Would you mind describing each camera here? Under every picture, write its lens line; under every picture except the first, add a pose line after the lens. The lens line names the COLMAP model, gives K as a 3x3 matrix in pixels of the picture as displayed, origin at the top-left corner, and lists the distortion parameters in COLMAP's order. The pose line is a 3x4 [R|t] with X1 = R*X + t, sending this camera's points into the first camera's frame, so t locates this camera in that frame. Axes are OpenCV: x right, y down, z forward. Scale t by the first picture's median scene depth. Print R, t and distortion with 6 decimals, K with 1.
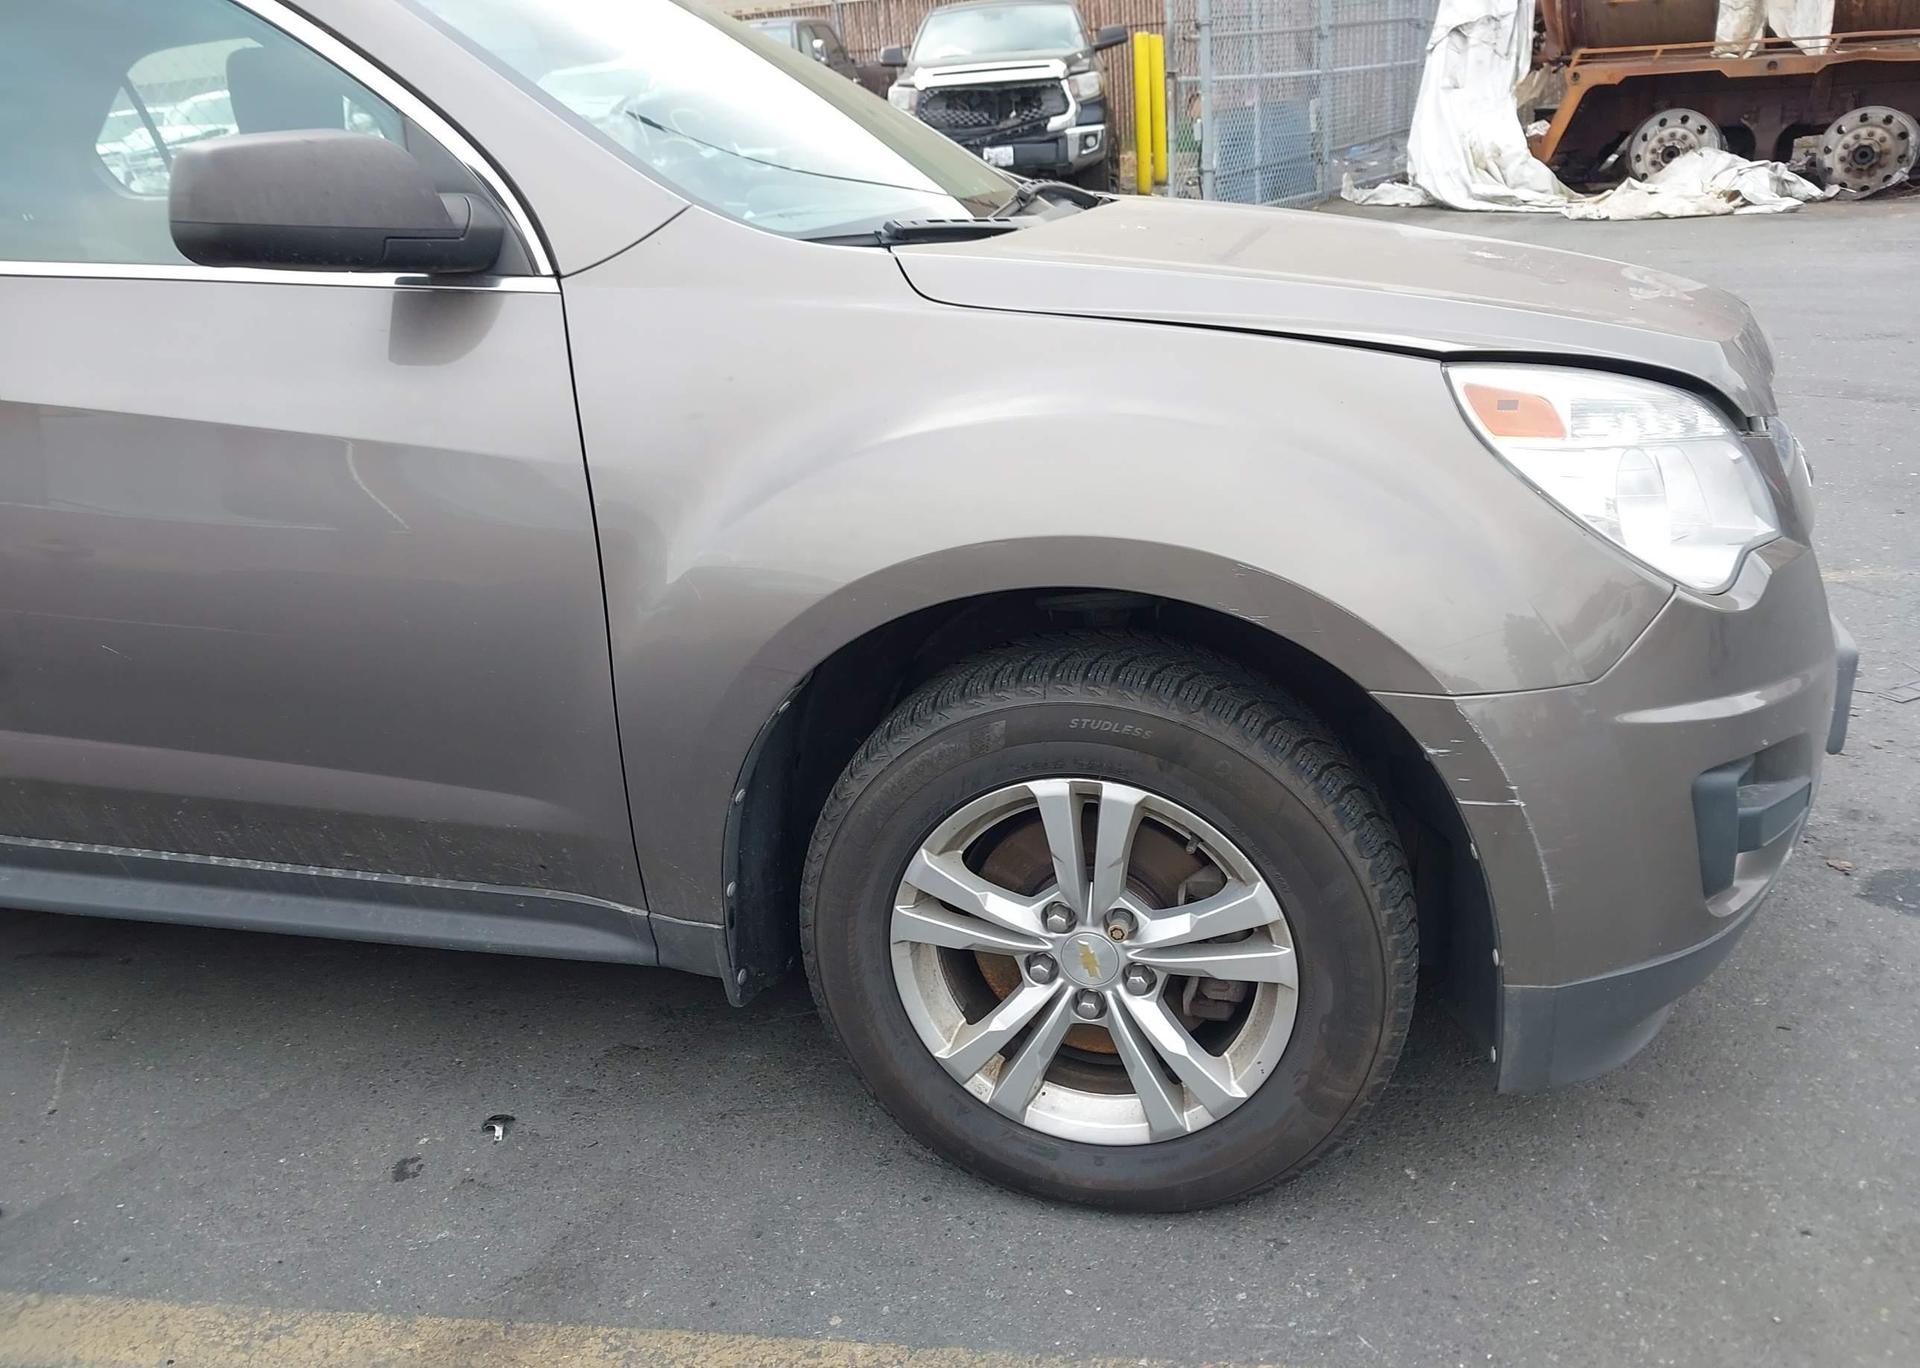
lens RADIAL K [[1559.5, 0, 965.8], [0, 1559.5, 723.8], [0, 0, 1]] dist [0.009277, 0.000134]
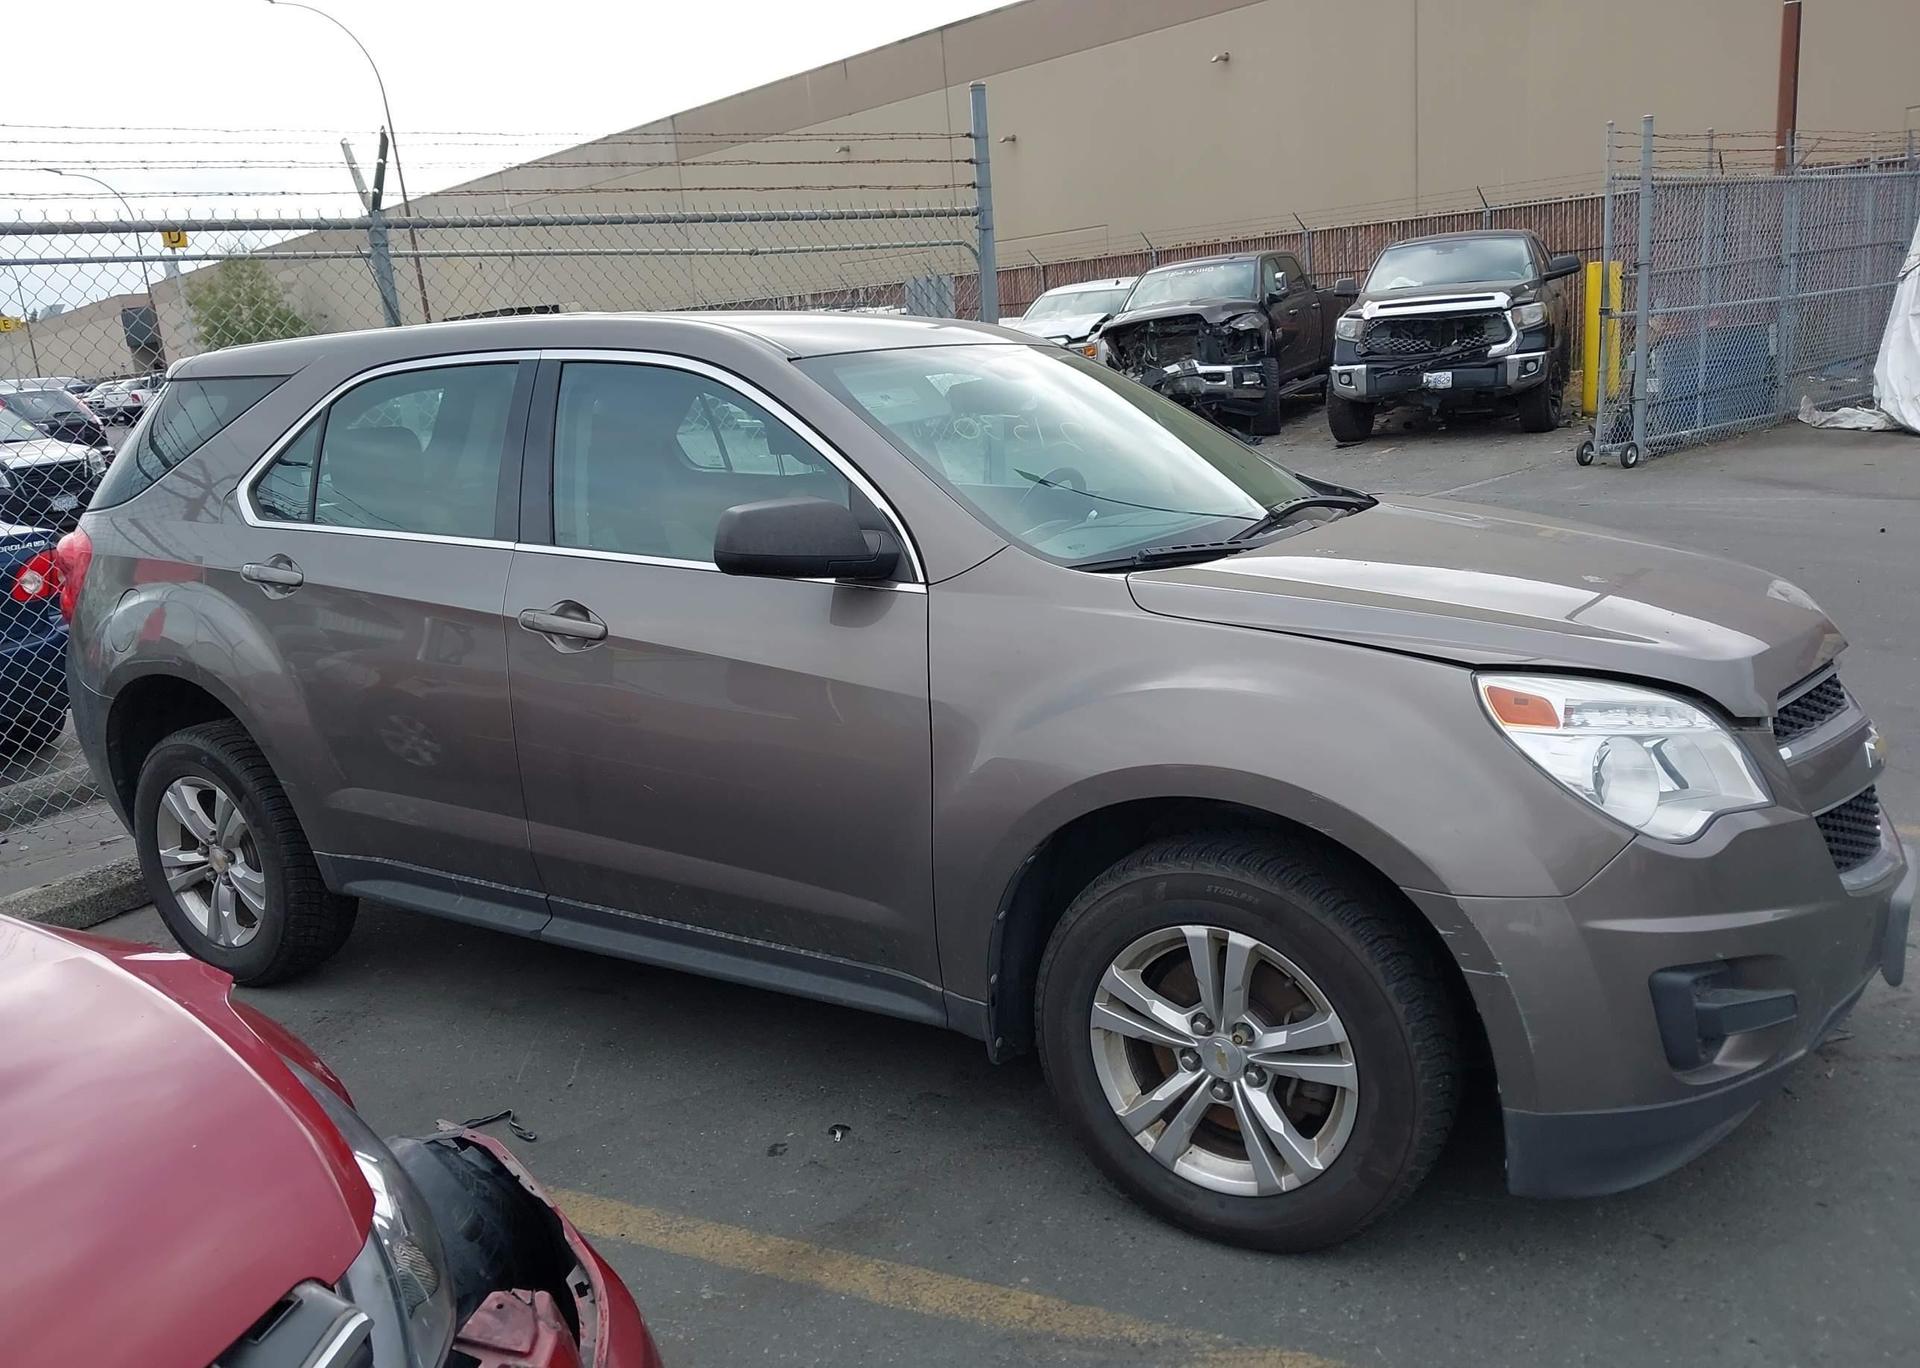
lens RADIAL K [[1650.5, 0, 956.8], [0, 1650.5, 569.1], [0, 0, 1]] dist [0.002106, -0.136939]
pose [[0.950754, 0.047218, -0.306330, 0.291221], [-0.106917, 0.977627, -0.181144, 0.011881], [0.290923, 0.204975, 0.934531, -0.594360]]
